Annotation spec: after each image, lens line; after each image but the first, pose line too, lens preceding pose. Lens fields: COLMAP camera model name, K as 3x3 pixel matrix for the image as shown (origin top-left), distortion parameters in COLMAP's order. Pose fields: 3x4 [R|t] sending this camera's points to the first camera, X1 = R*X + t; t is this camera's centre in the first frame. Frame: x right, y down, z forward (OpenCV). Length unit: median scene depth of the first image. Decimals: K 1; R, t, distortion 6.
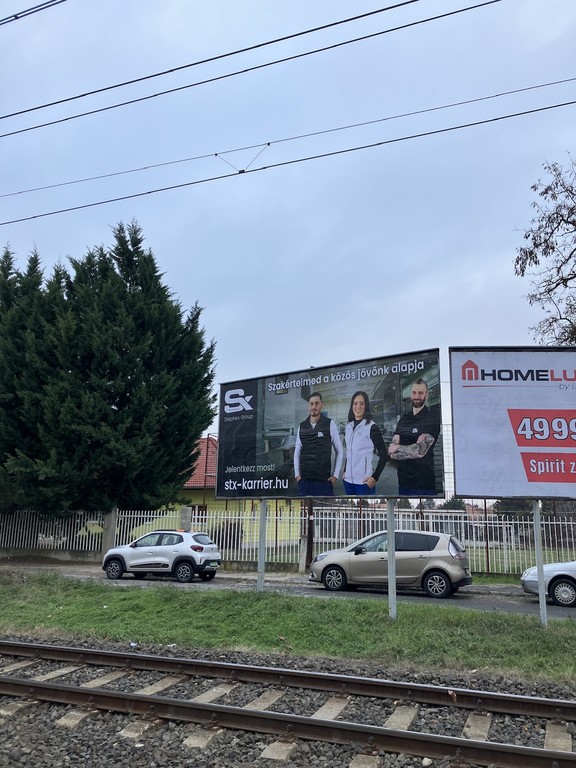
lens RADIAL K [[619.8, 0, 288.4], [0, 619.8, 369.3], [0, 0, 1]] dist [0.036162, -0.066989]
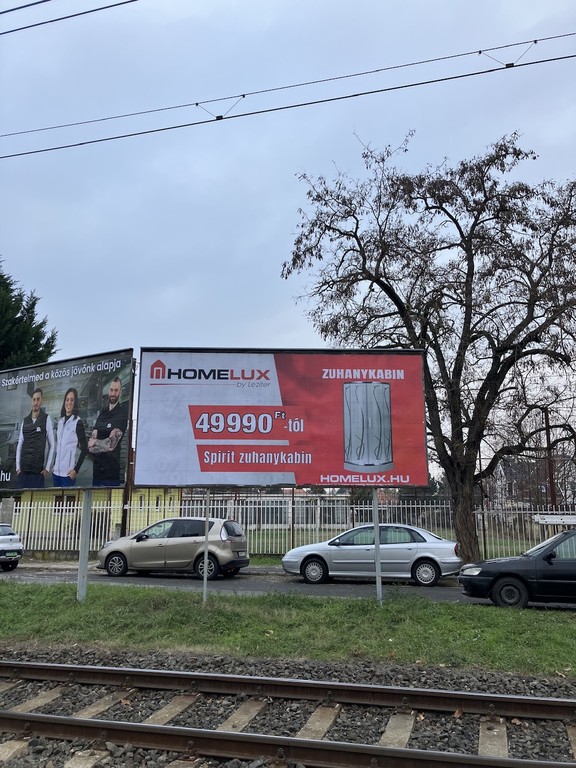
lens RADIAL K [[619.8, 0, 288.4], [0, 619.8, 369.3], [0, 0, 1]] dist [0.036162, -0.066989]
pose [[0.992969, 0.003560, 0.118318, 0.345493], [-0.006047, 0.999768, 0.020667, -0.019783], [-0.118217, -0.021237, 0.992761, -0.086245]]
